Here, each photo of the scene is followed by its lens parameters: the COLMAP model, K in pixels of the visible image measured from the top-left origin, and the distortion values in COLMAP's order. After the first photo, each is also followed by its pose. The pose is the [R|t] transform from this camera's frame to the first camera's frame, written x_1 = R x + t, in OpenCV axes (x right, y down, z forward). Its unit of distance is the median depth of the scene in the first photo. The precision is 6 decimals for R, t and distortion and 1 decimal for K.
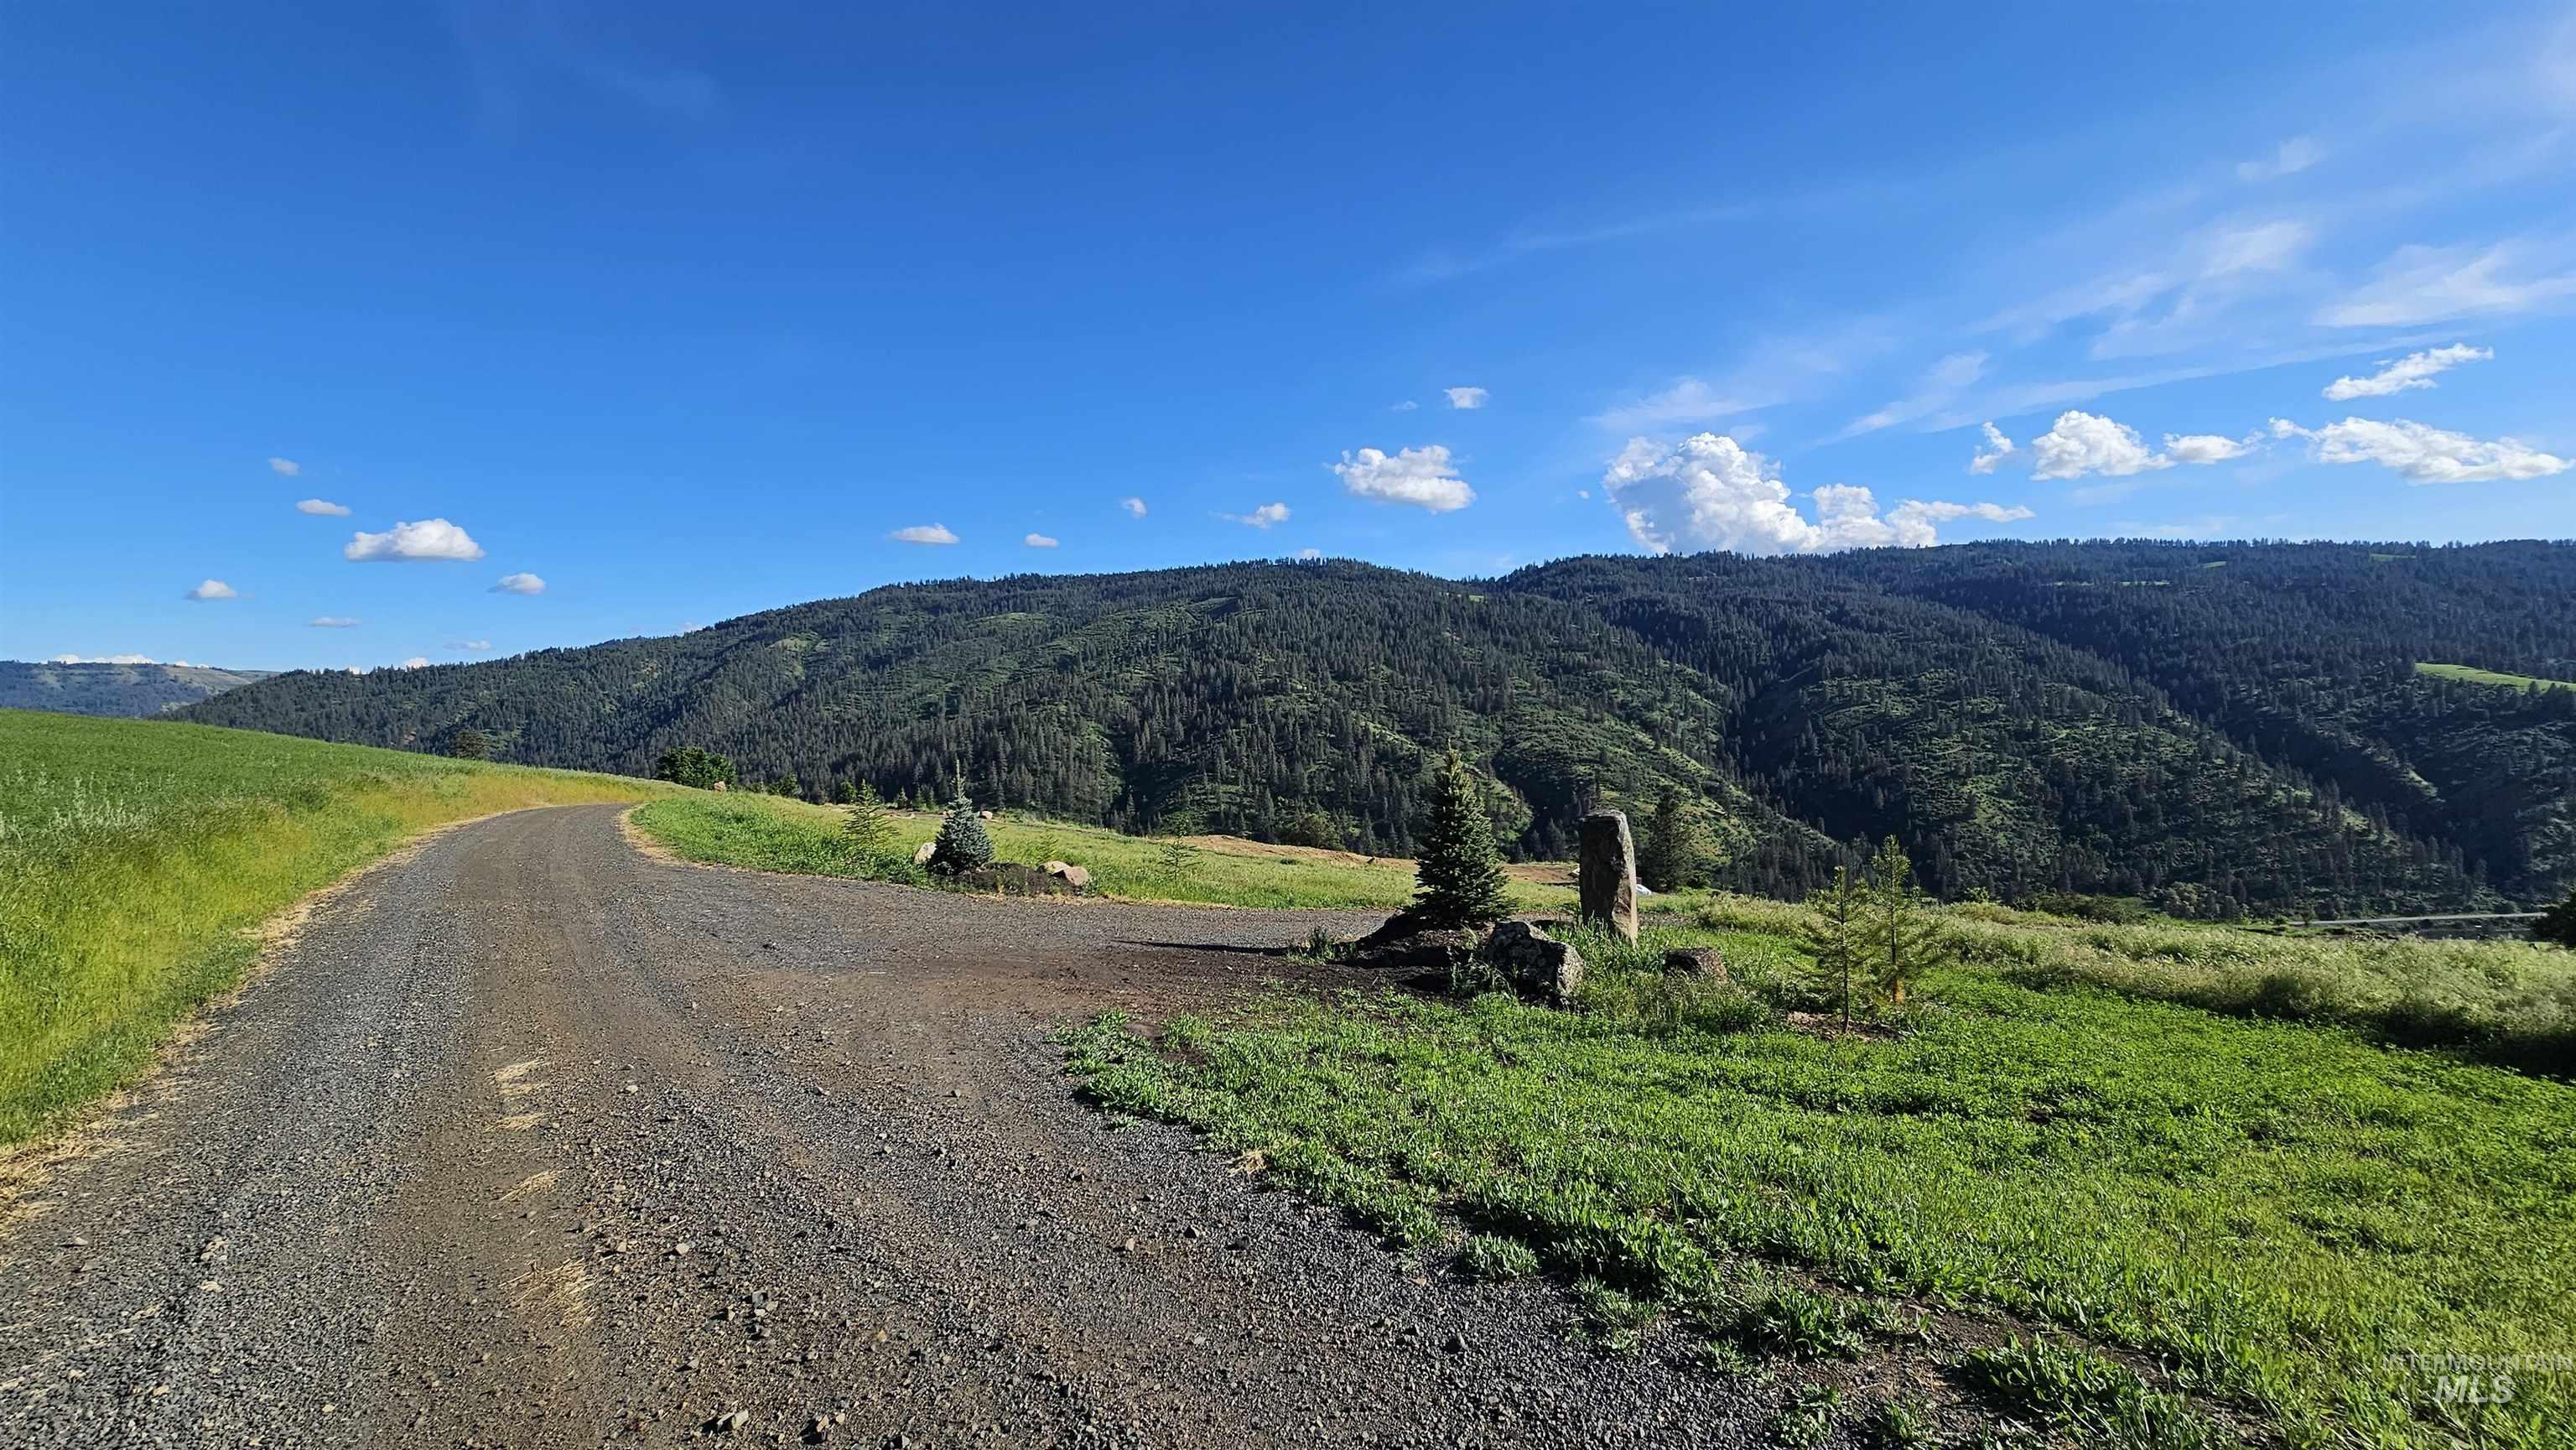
lens RADIAL K [[1050.0, 0, 1277.4], [0, 1050.0, 715.1], [0, 0, 1]] dist [0.000860, -0.002014]
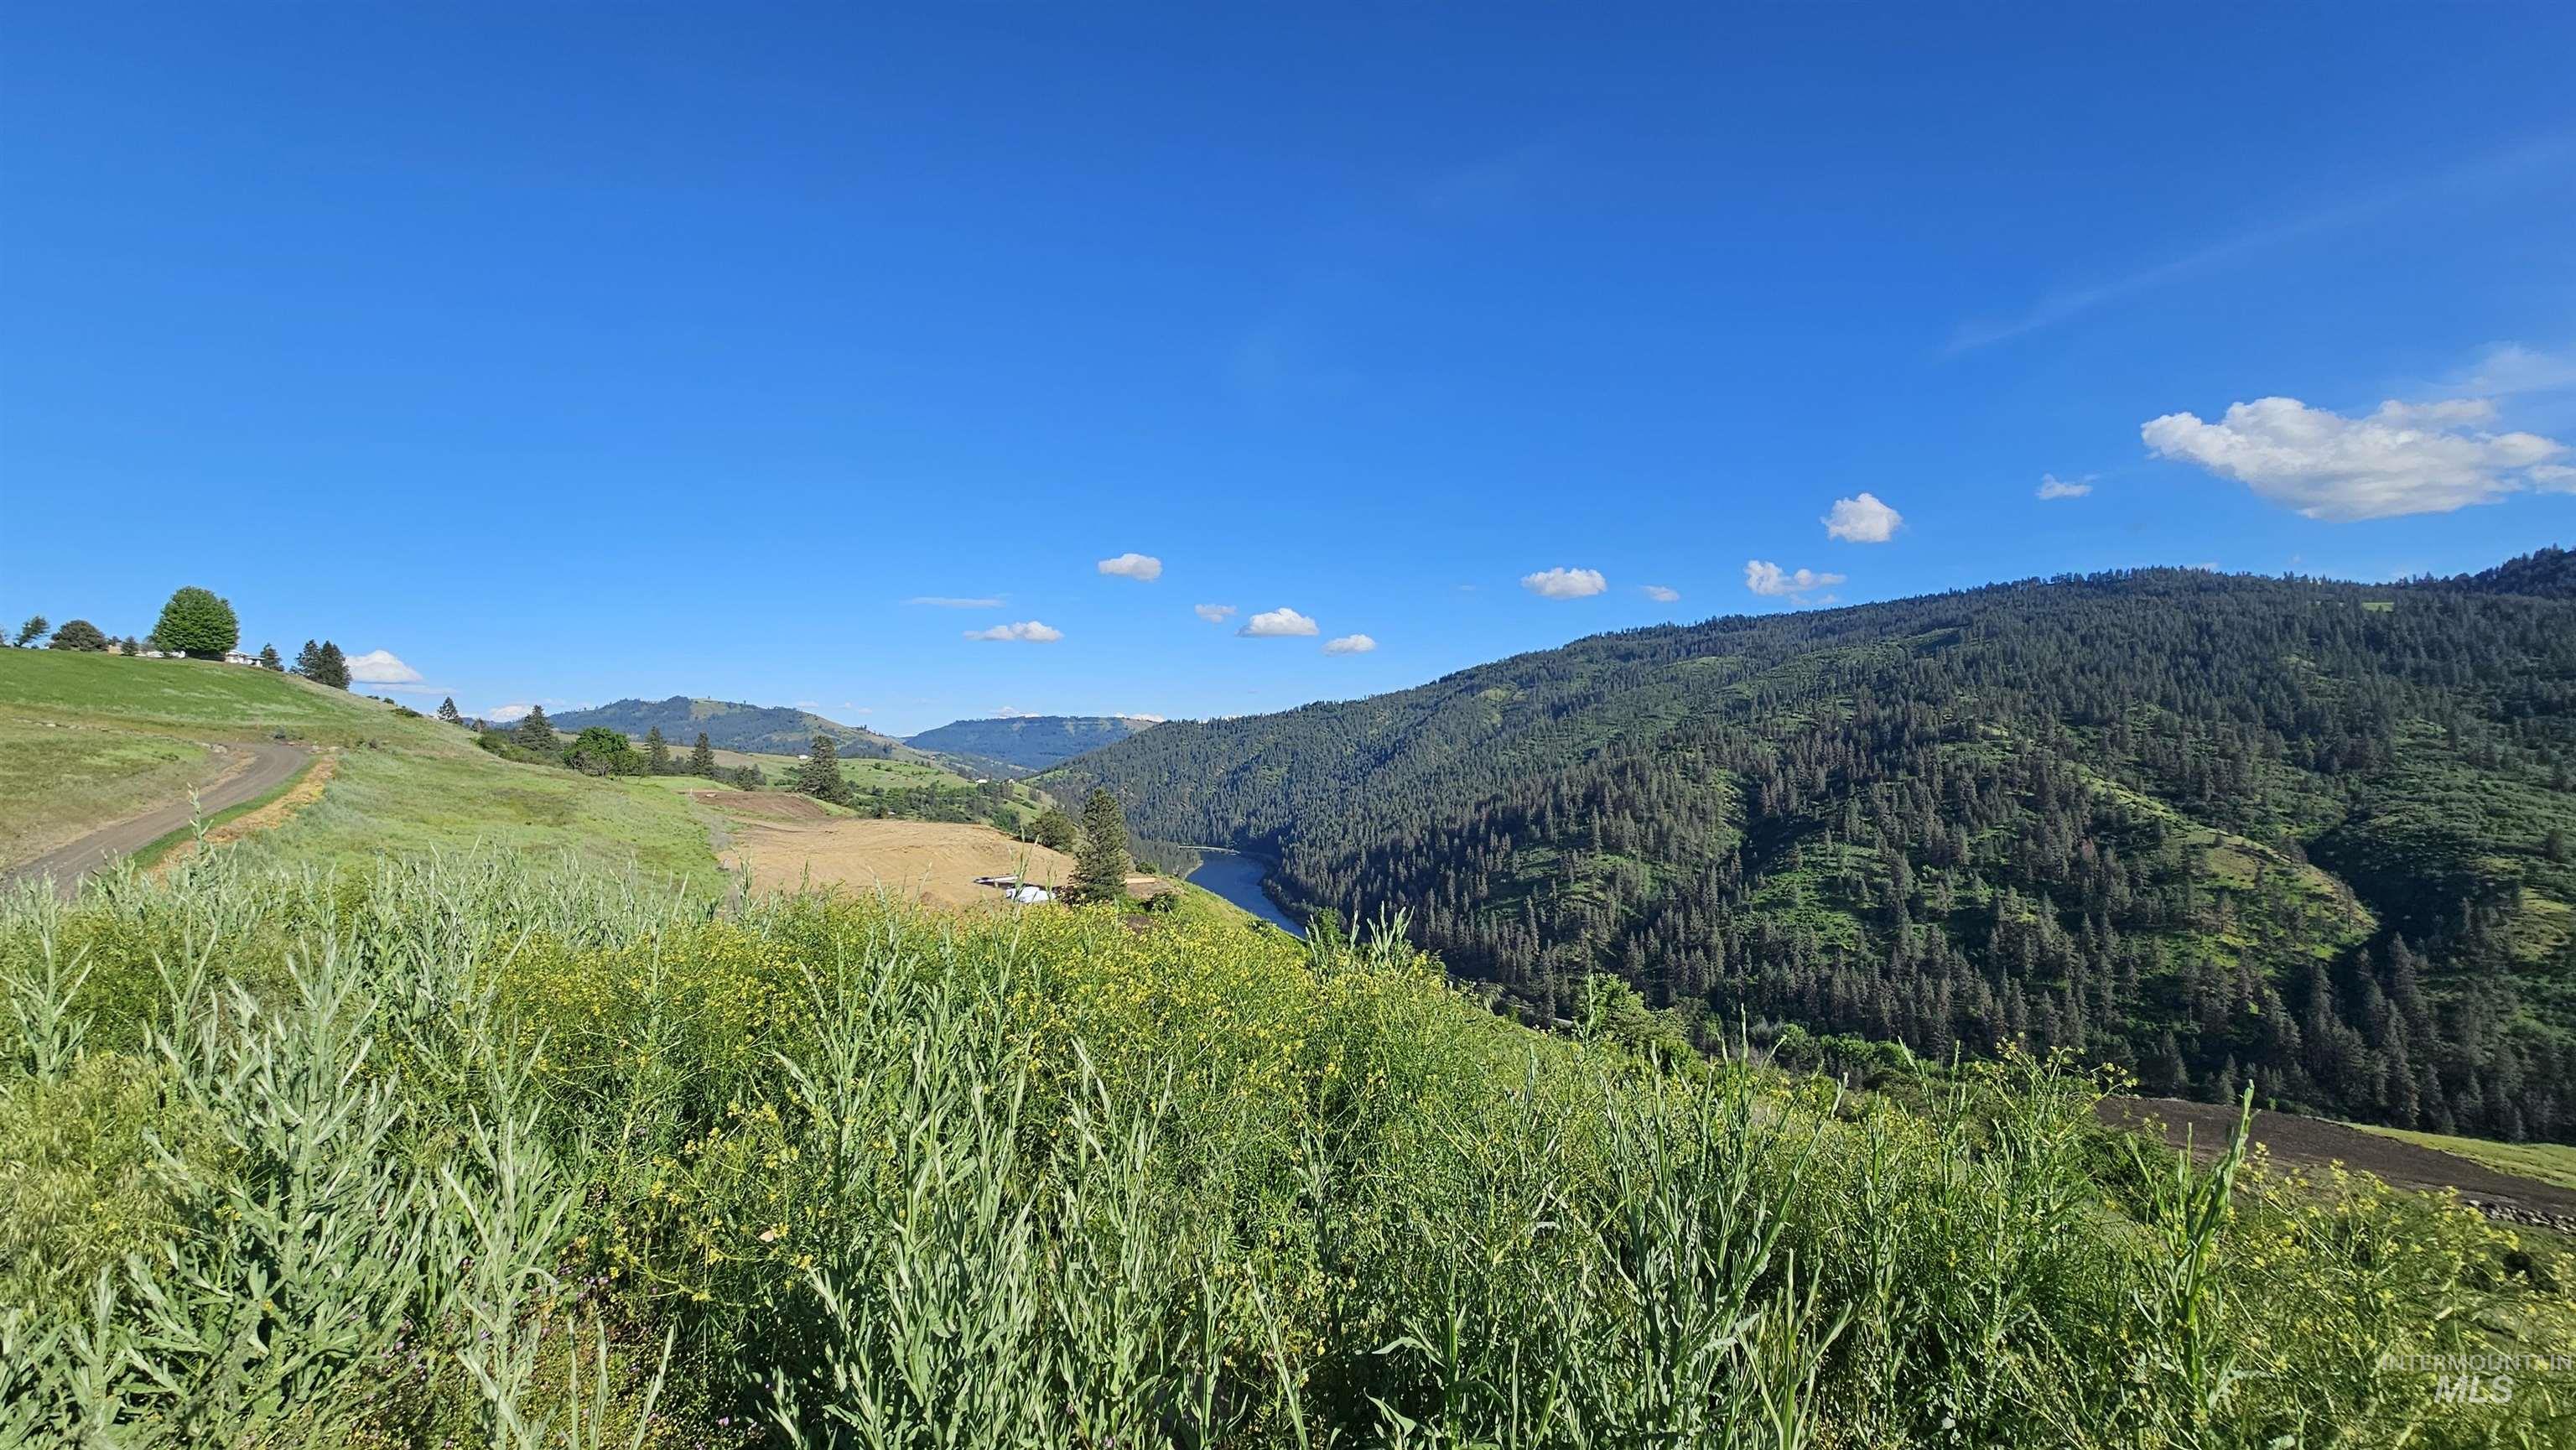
lens RADIAL K [[1050.0, 0, 1277.4], [0, 1050.0, 715.1], [0, 0, 1]] dist [0.000860, -0.002014]
pose [[0.773546, -0.007131, -0.633700, 0.086067], [-0.023500, 0.998926, -0.039926, 0.003797], [0.633304, 0.045776, 0.772548, 0.035912]]
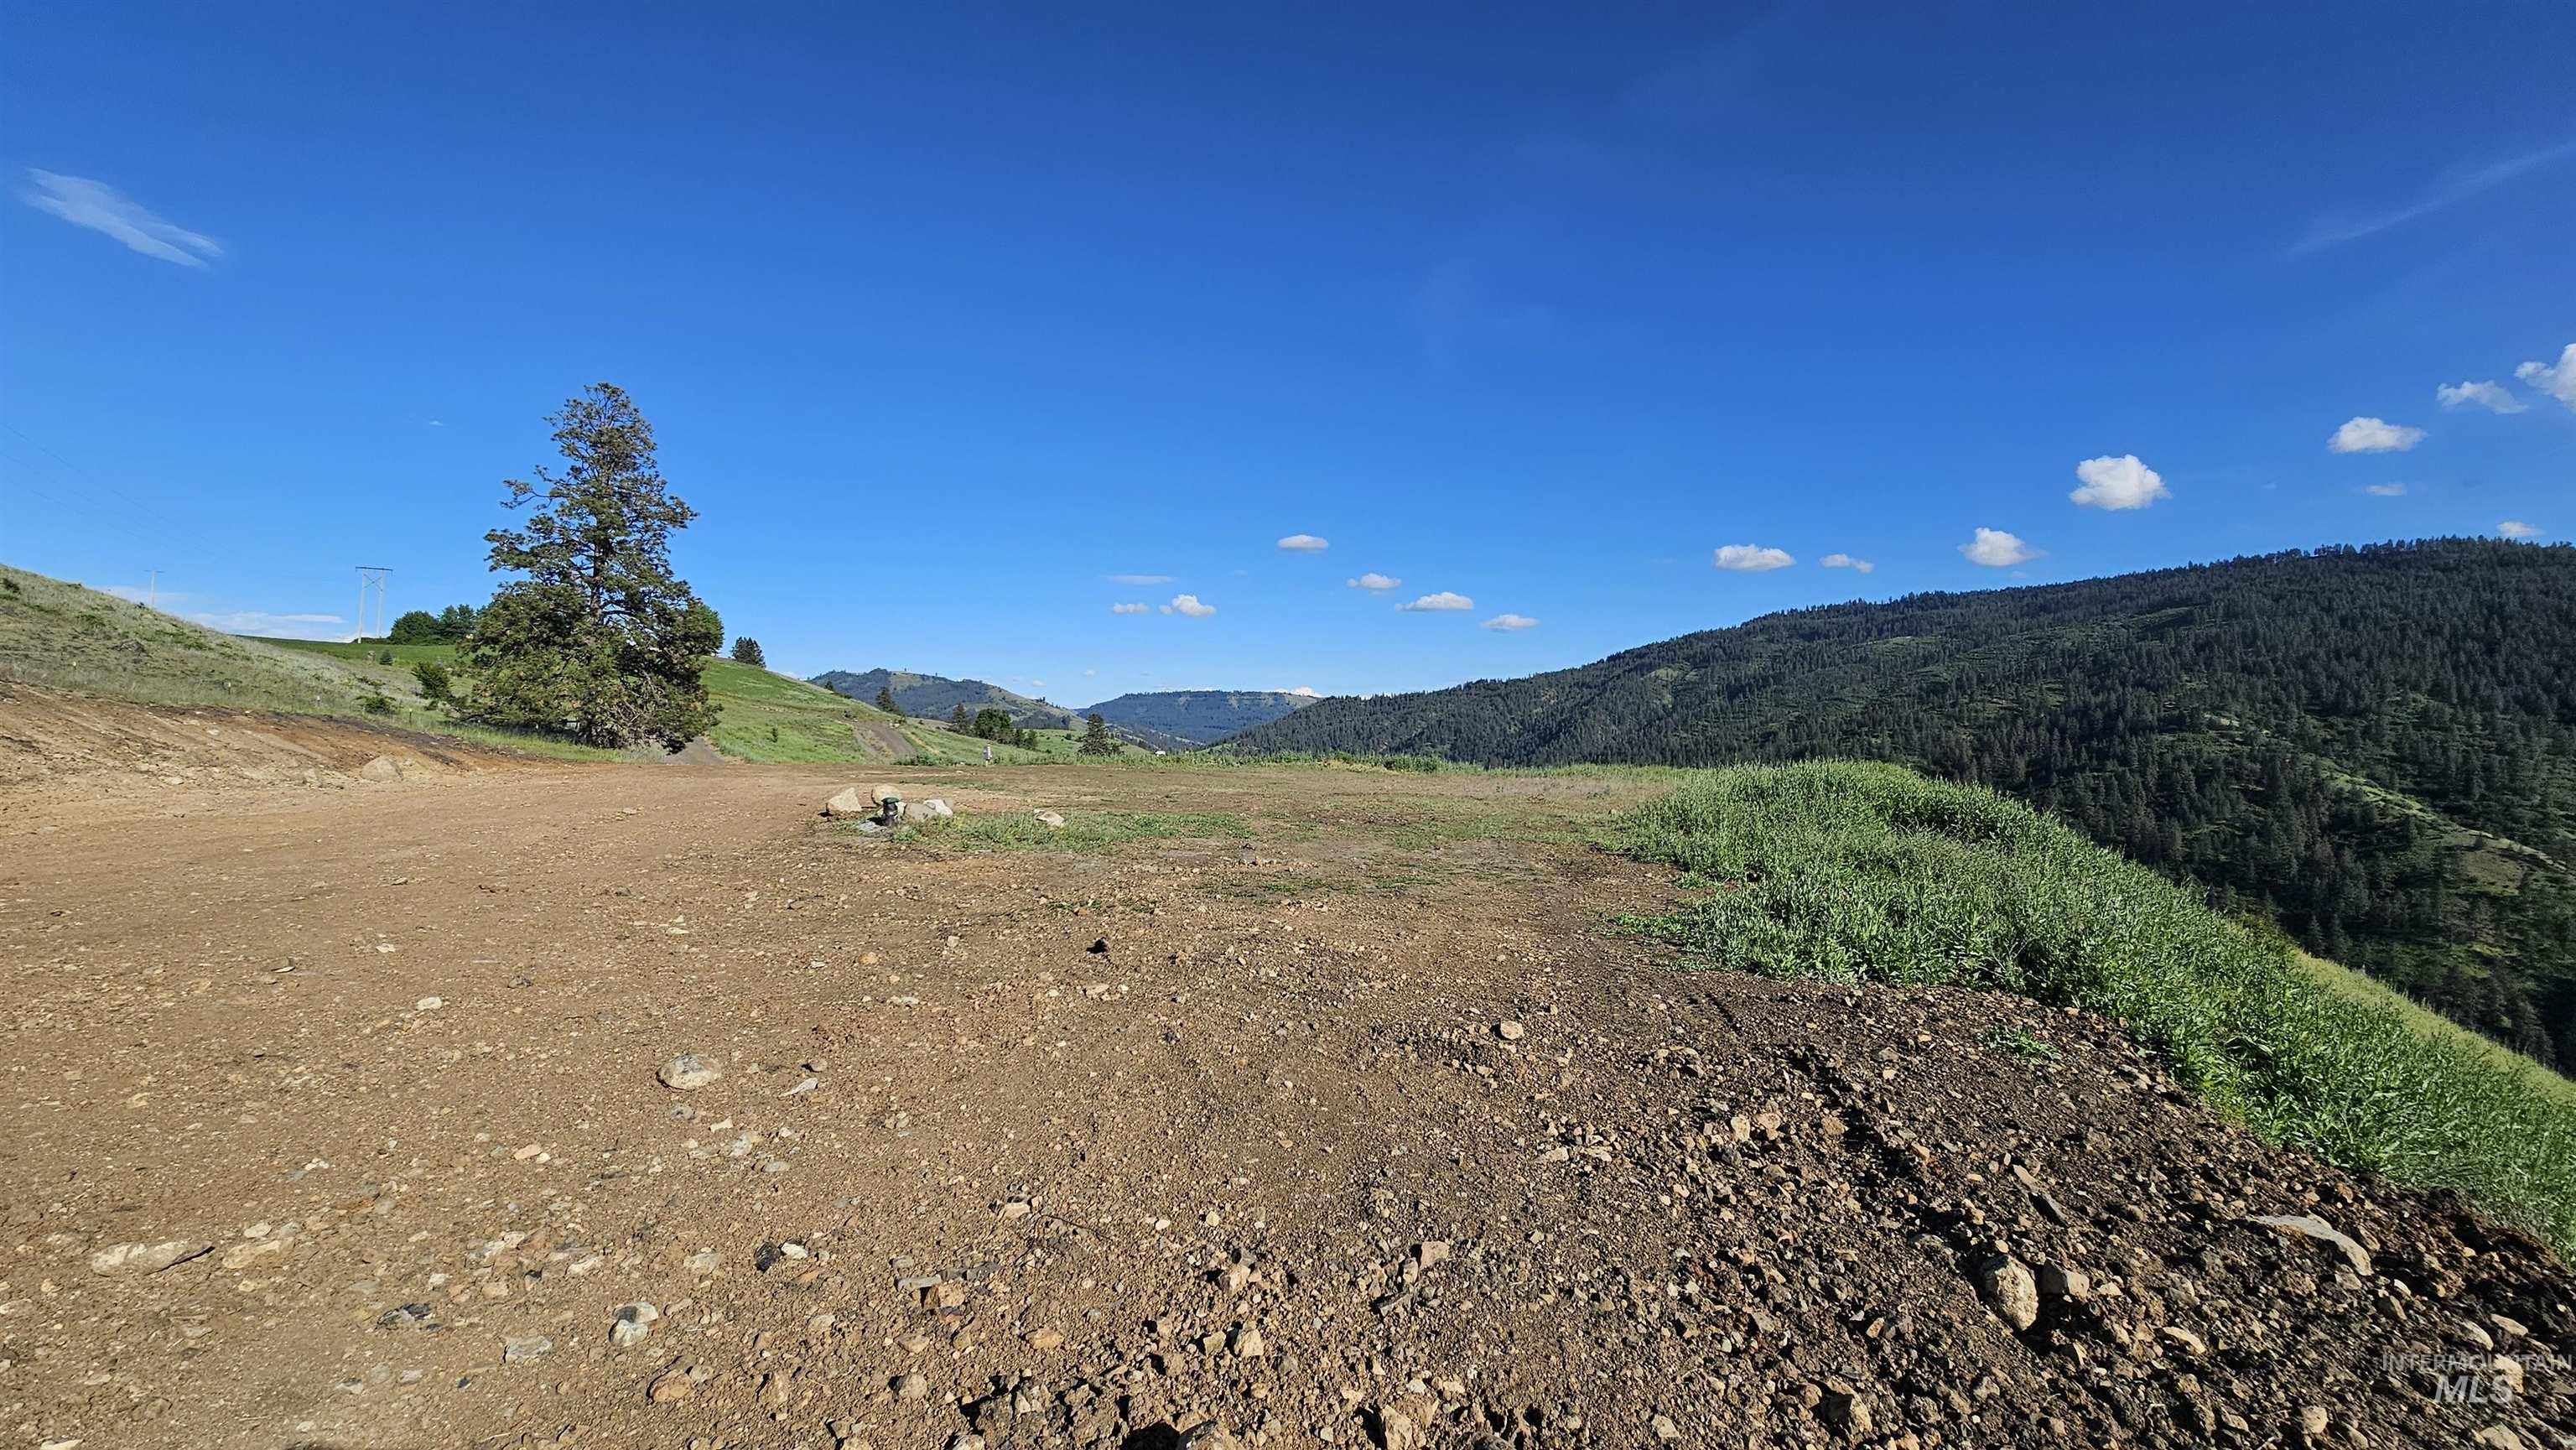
lens RADIAL K [[1050.0, 0, 1277.4], [0, 1050.0, 715.1], [0, 0, 1]] dist [0.000860, -0.002014]
pose [[0.670492, 0.018178, -0.741694, 0.101297], [-0.040287, 0.999117, -0.011932, 0.003426], [0.740823, 0.037881, 0.670632, 0.004698]]
